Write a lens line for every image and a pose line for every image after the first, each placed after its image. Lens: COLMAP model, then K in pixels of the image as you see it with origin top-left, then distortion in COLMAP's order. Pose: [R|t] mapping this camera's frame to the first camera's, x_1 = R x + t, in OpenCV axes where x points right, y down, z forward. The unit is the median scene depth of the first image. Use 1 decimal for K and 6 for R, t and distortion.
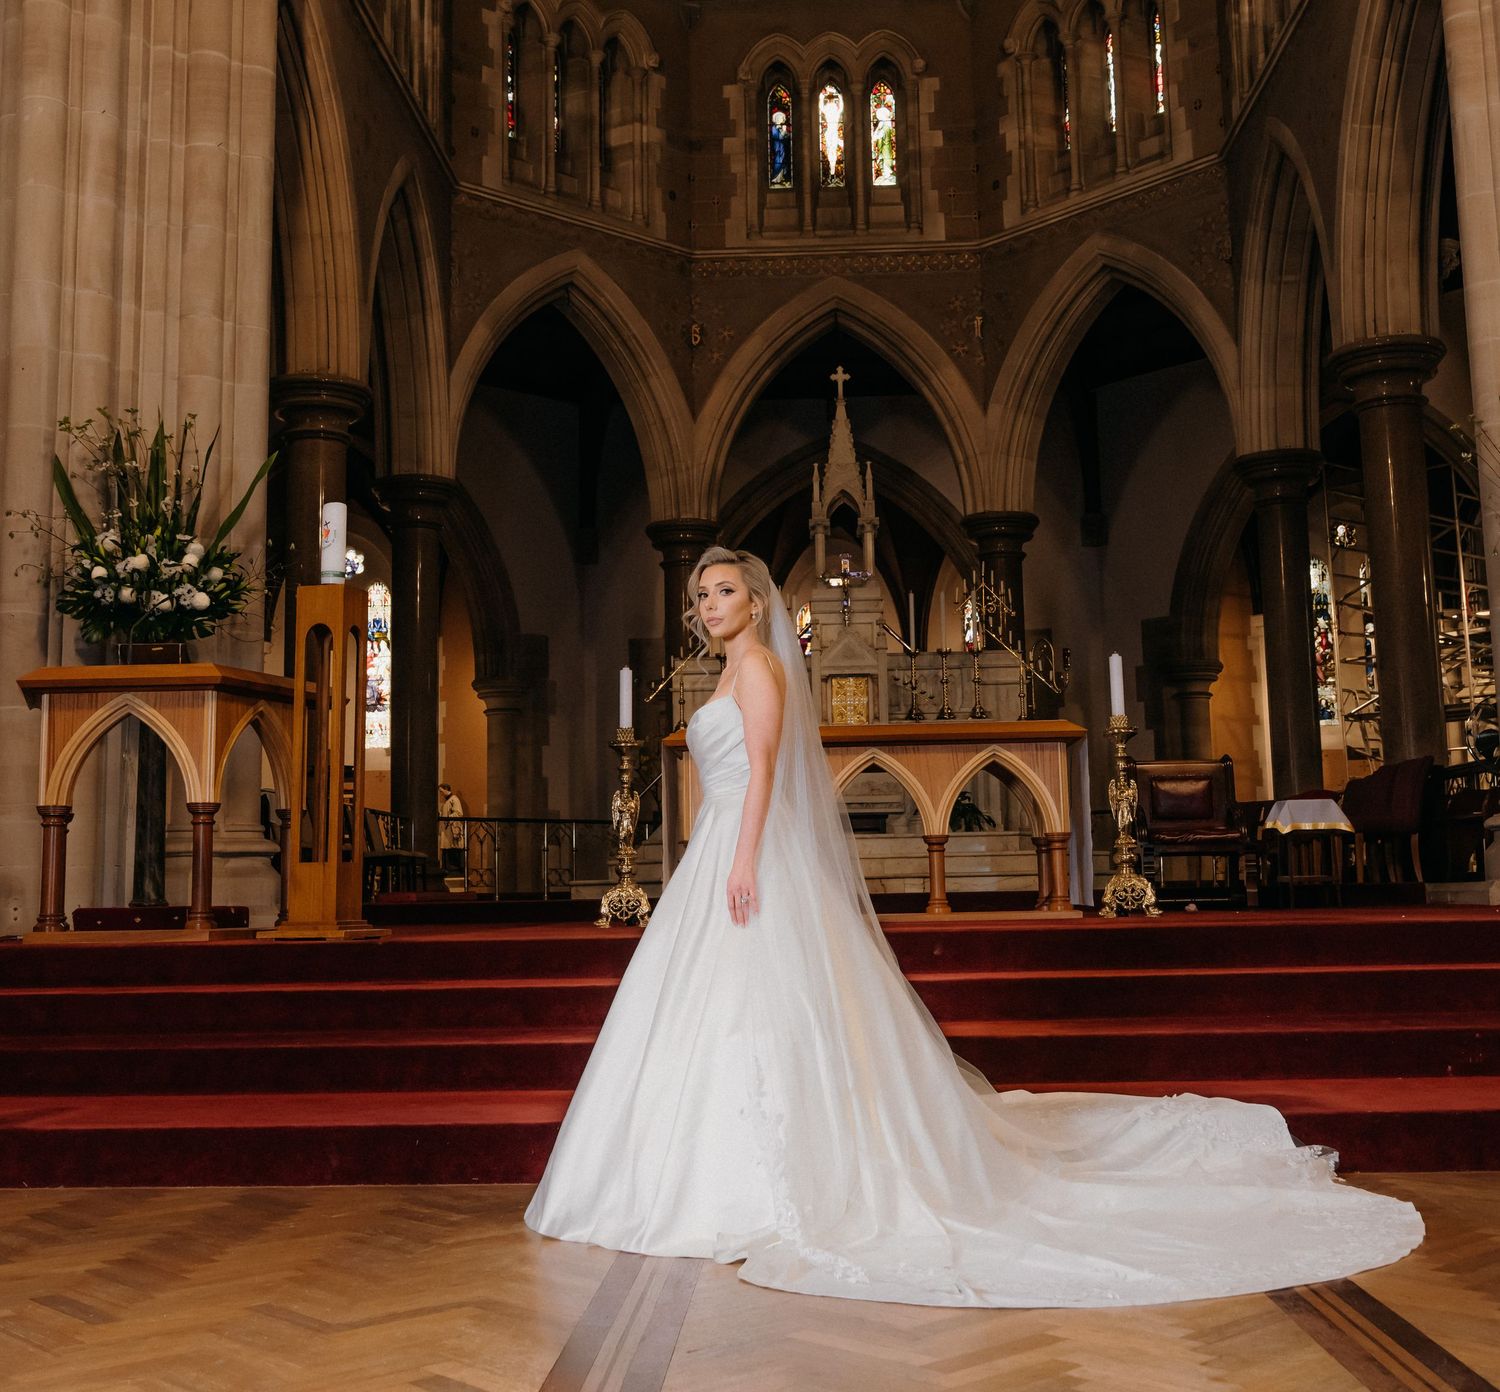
lens RADIAL K [[1622.8, 0, 750.0], [0, 1622.8, 696.0], [0, 0, 1]] dist [-0.021745, -0.010239]
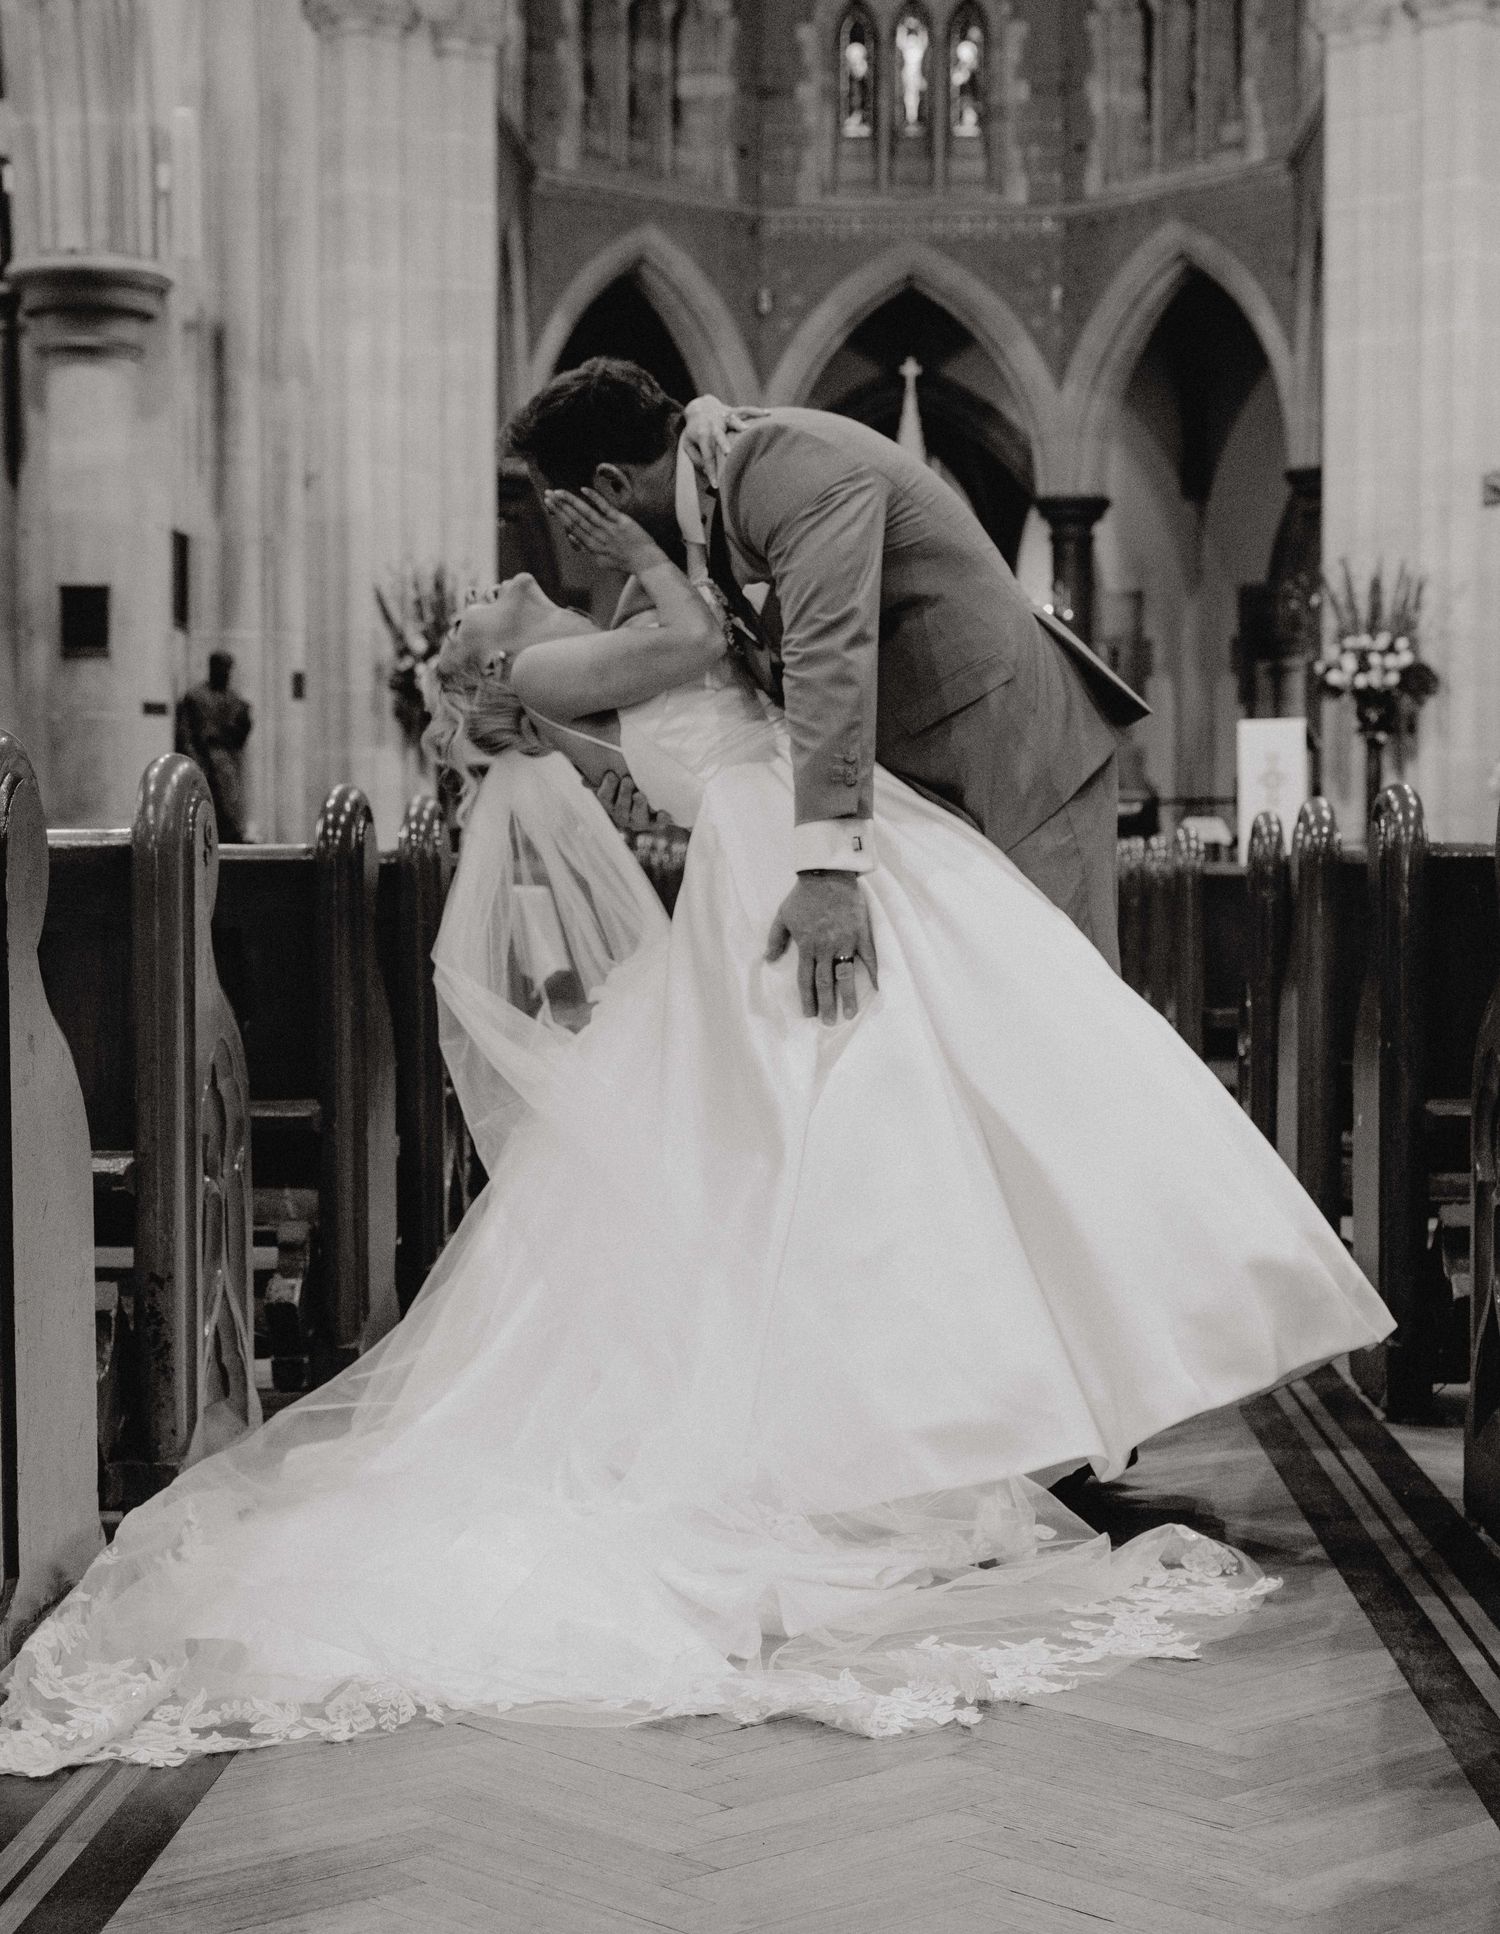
lens RADIAL K [[4991.7, 0, 728.7], [0, 4991.7, 975.6], [0, 0, 1]] dist [0.175608, -0.749758]
pose [[0.999816, 0.019067, 0.001896, -0.055103], [-0.019140, 0.989238, 0.145056, -0.265936], [0.000890, -0.145066, 0.989422, -2.093806]]
